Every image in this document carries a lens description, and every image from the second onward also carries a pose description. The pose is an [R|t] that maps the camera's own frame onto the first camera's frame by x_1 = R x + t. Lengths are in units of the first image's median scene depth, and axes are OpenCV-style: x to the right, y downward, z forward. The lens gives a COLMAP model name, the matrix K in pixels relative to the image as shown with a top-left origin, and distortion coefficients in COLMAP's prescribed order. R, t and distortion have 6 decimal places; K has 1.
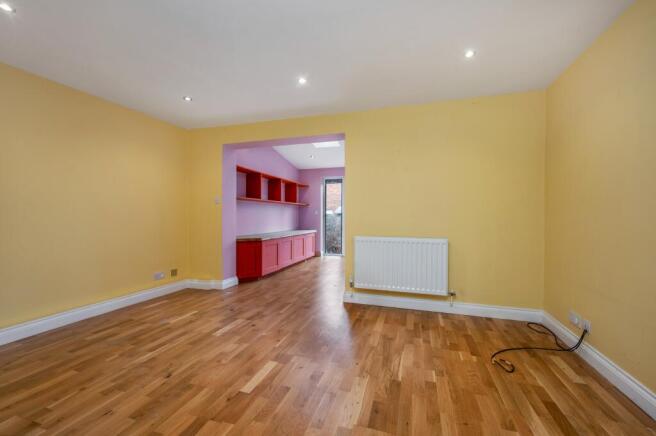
lens RADIAL K [[275.2, 0, 328.9], [0, 275.2, 218.6], [0, 0, 1]] dist [0.012314, 0.000107]
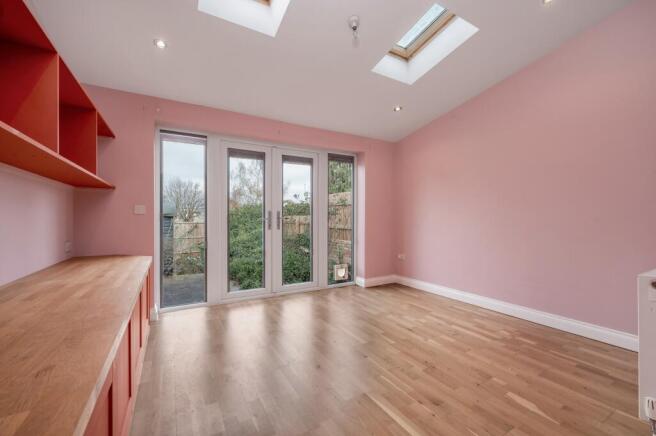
lens RADIAL K [[275.2, 0, 329.9], [0, 275.2, 217.7], [0, 0, 1]] dist [0.012314, 0.000107]
pose [[0.664762, -0.002902, 0.747049, -0.452517], [0.010203, 0.999934, -0.005195, -0.016003], [-0.746985, 0.011075, 0.664748, 1.719455]]
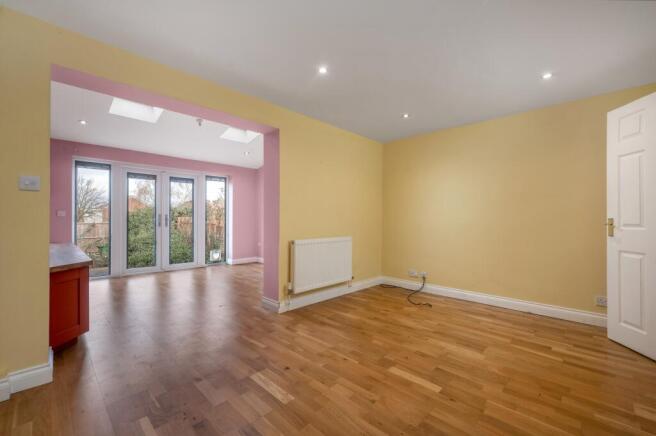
lens RADIAL K [[275.2, 0, 329.4], [0, 275.2, 218.2], [0, 0, 1]] dist [0.012314, 0.000107]
pose [[0.440206, 0.000721, 0.897897, -1.008093], [0.007000, 0.999967, -0.004235, -0.013016], [-0.897870, 0.008149, 0.440186, 0.645664]]
